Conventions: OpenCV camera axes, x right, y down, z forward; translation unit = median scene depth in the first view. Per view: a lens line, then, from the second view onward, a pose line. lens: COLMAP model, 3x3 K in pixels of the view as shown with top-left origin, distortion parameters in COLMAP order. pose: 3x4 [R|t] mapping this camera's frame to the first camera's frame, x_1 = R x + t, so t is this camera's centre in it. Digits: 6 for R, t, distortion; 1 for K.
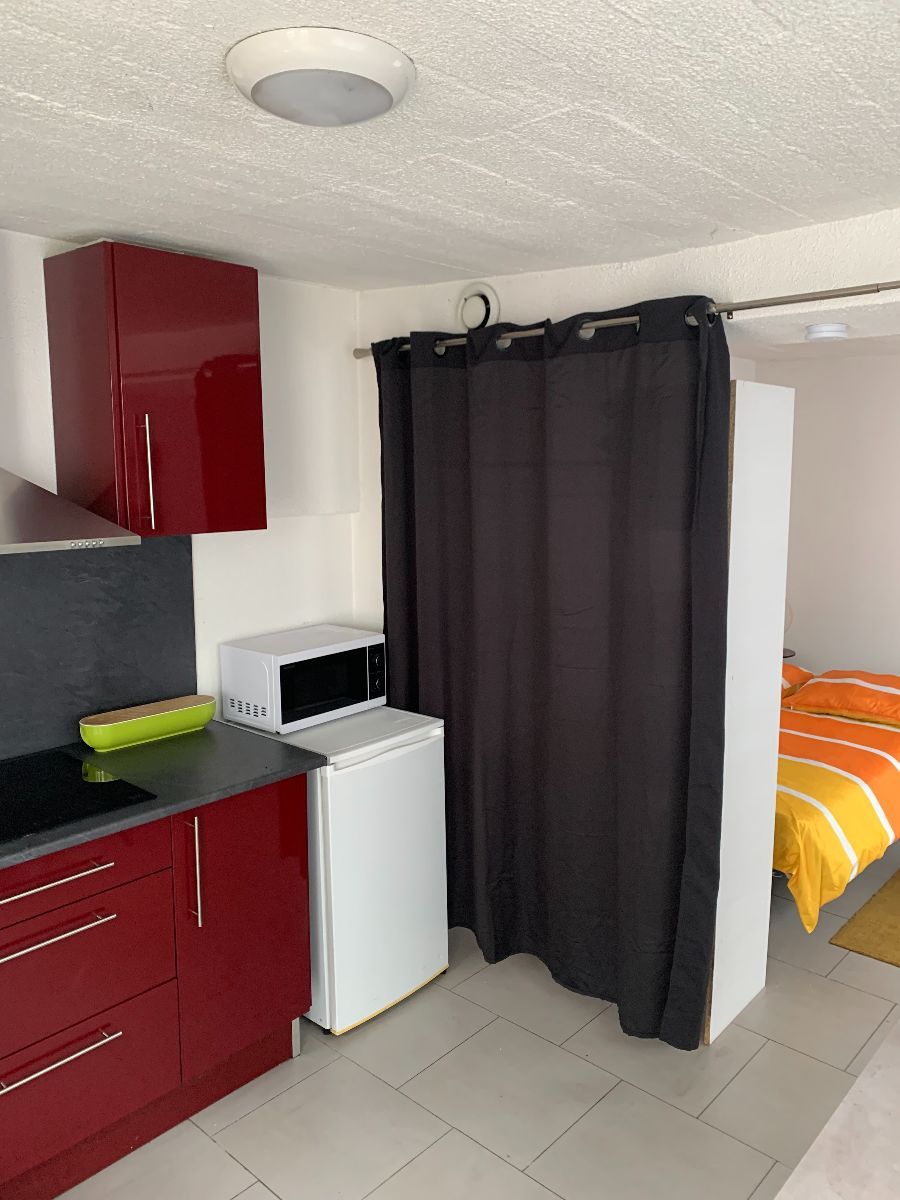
lens RADIAL K [[917.4, 0, 455.5], [0, 917.4, 597.6], [0, 0, 1]] dist [0.018039, -0.012324]
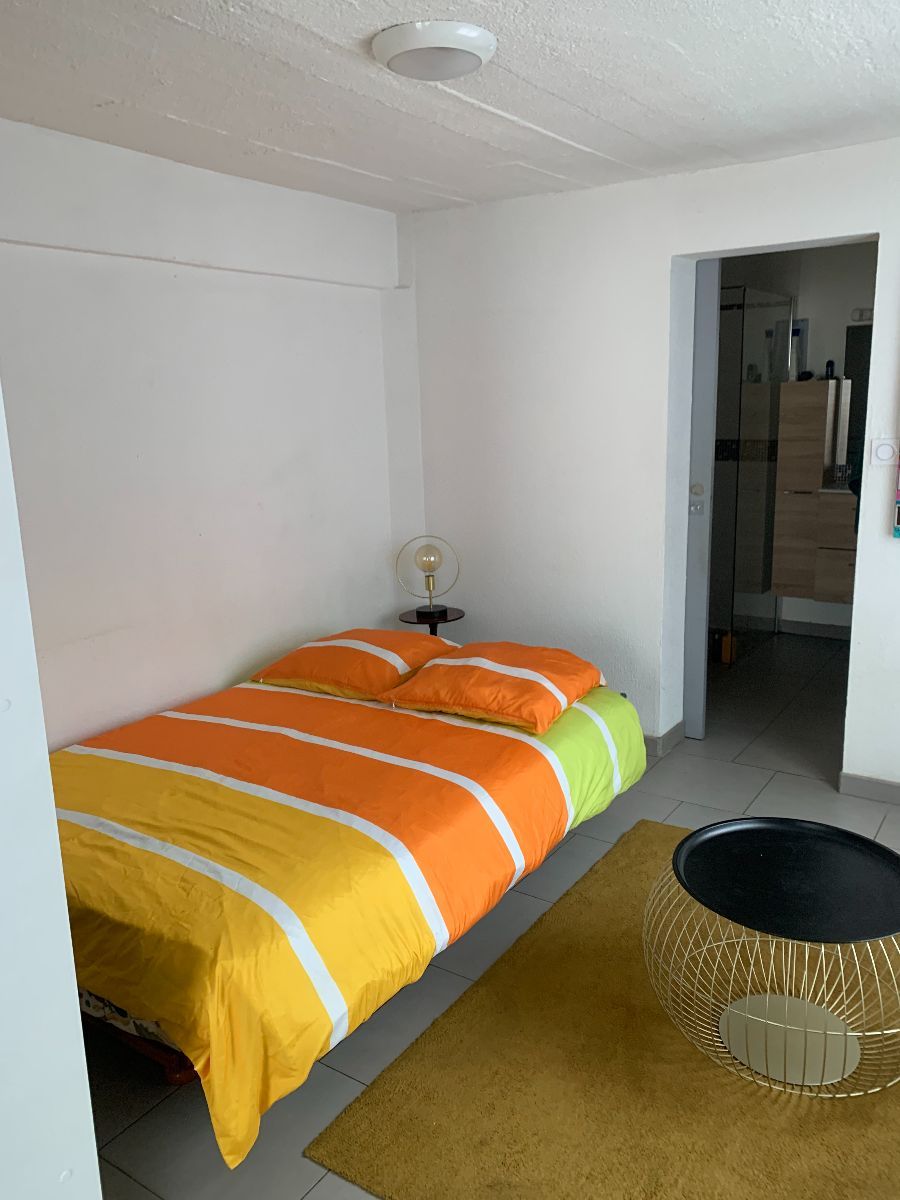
lens RADIAL K [[917.4, 0, 455.5], [0, 917.4, 597.6], [0, 0, 1]] dist [0.018039, -0.012324]
pose [[0.989858, -0.052612, 0.131957, 0.160271], [0.043853, 0.996691, 0.068435, -0.002098], [-0.135121, -0.061955, 0.988890, 0.160110]]
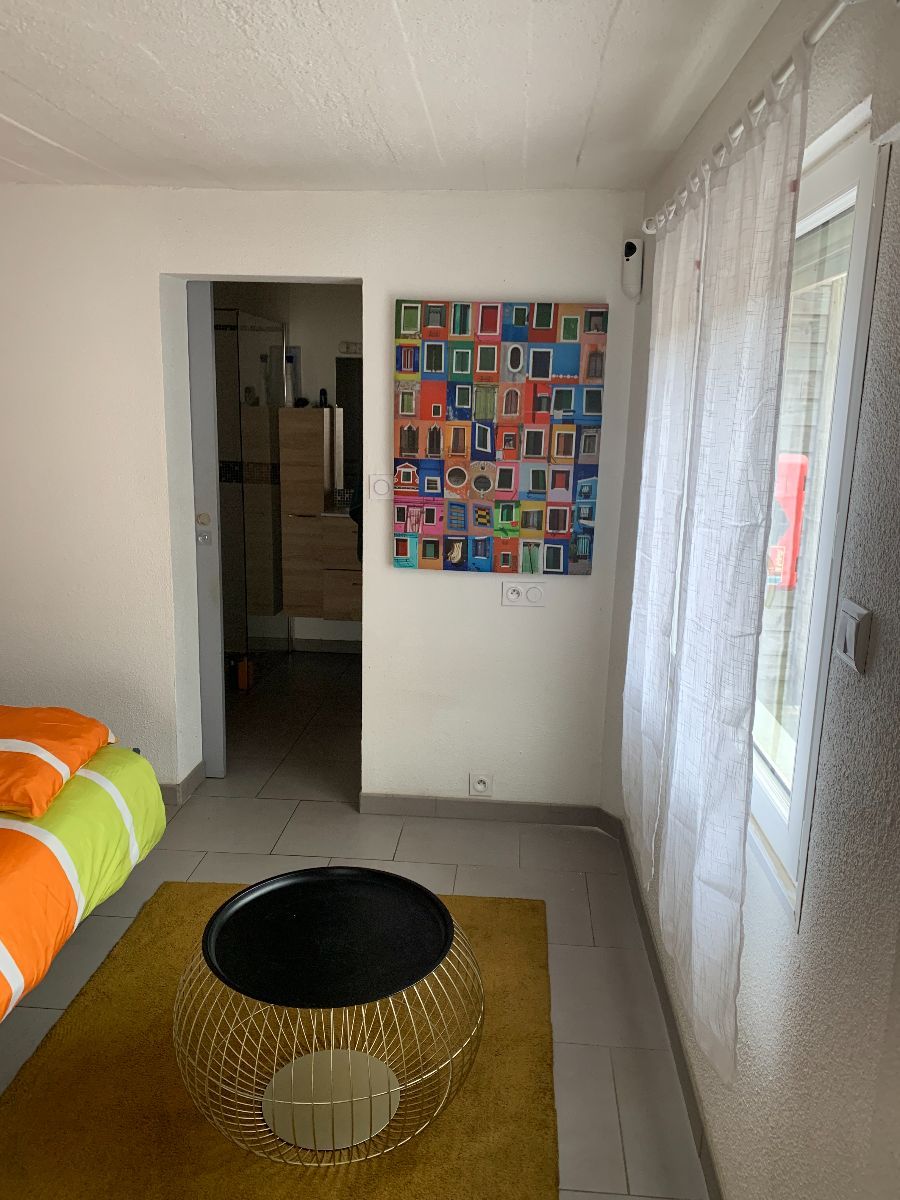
lens RADIAL K [[915.7, 0, 448.6], [0, 915.7, 575.3], [0, 0, 1]] dist [0.041083, -0.010703]
pose [[0.790476, -0.098979, 0.604443, 0.165172], [0.068974, 0.994964, 0.072725, -0.011211], [-0.608597, -0.015797, 0.793322, 0.173775]]
